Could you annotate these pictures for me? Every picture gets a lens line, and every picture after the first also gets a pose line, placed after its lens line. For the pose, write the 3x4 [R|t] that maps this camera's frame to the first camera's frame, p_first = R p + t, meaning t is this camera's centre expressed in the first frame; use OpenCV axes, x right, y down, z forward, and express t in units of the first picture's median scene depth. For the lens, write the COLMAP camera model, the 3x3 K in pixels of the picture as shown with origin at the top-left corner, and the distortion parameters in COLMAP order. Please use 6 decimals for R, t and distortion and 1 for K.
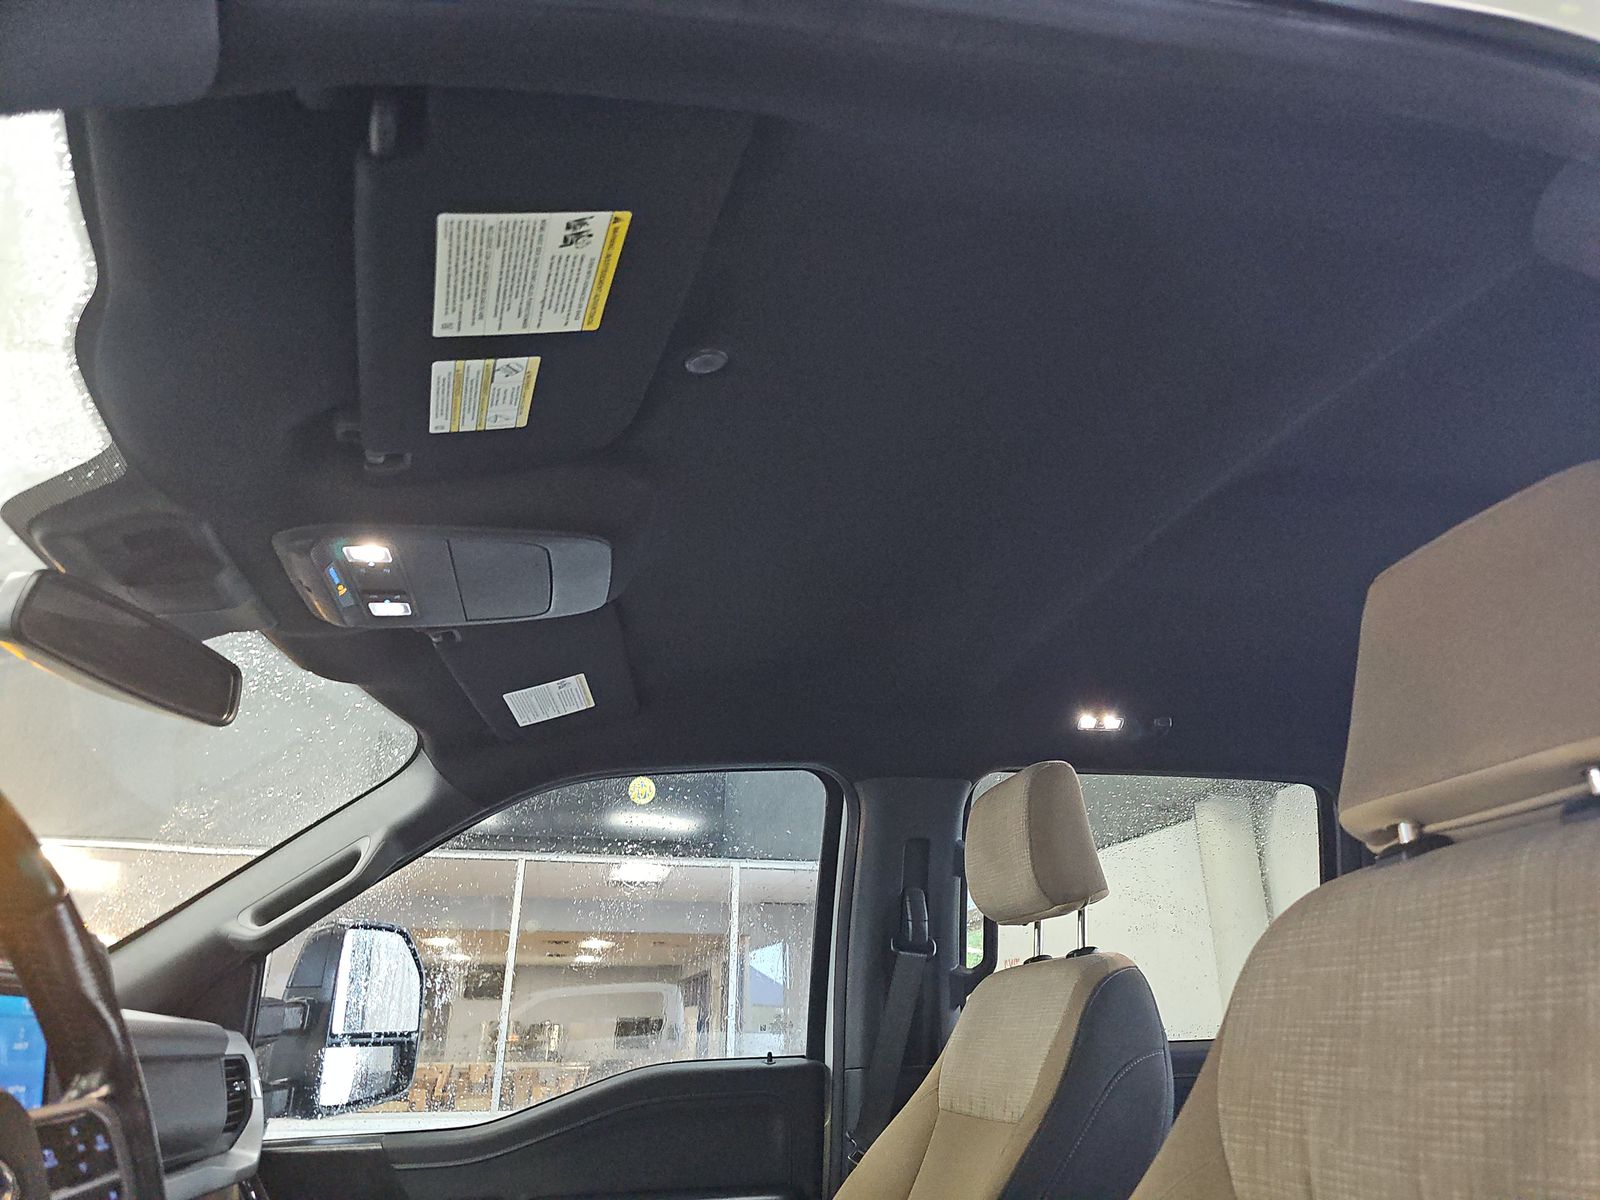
lens RADIAL K [[1043.8, 0, 800.0], [0, 1043.8, 600.0], [0, 0, 1]] dist [0.047547, -0.041167]
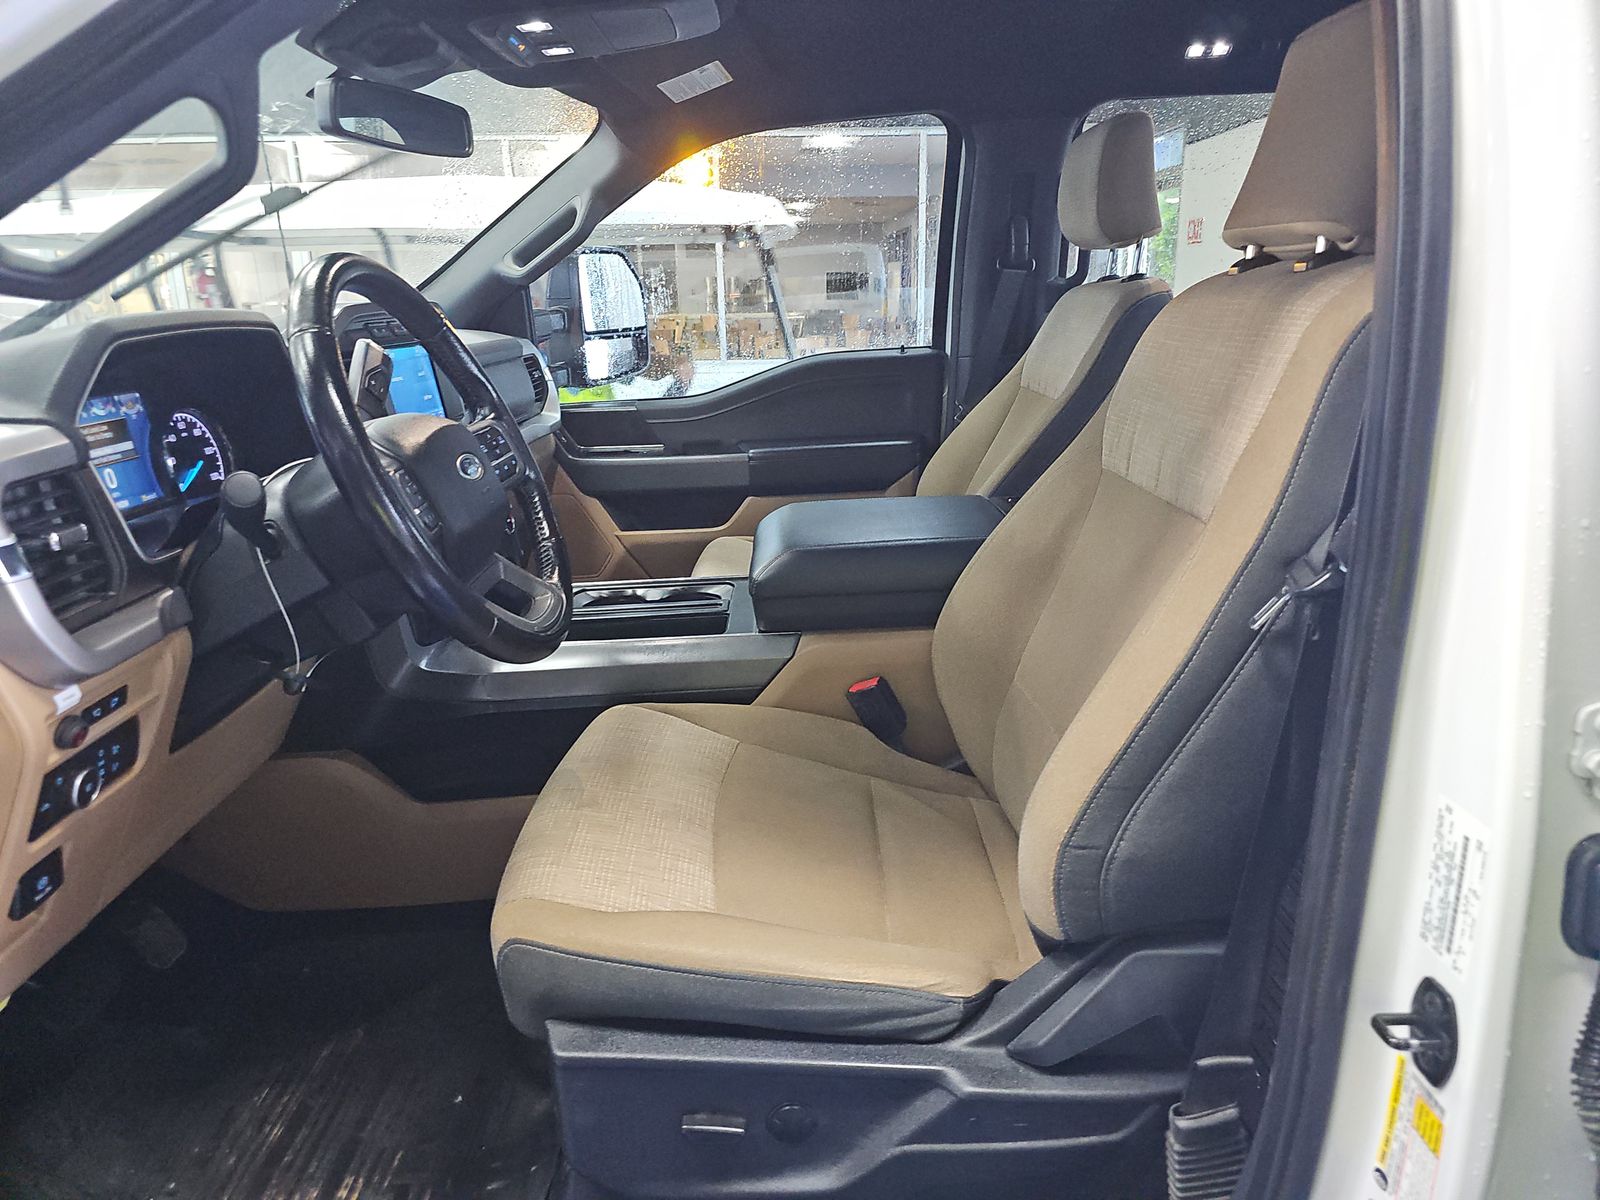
lens RADIAL K [[1048.9, 0, 793.0], [0, 1048.9, 590.7], [0, 0, 1]] dist [0.063943, -0.066444]
pose [[0.980232, 0.036229, -0.194504, 0.107401], [0.094171, 0.779153, 0.619720, -0.164286], [0.174000, -0.625786, 0.760339, -0.224162]]
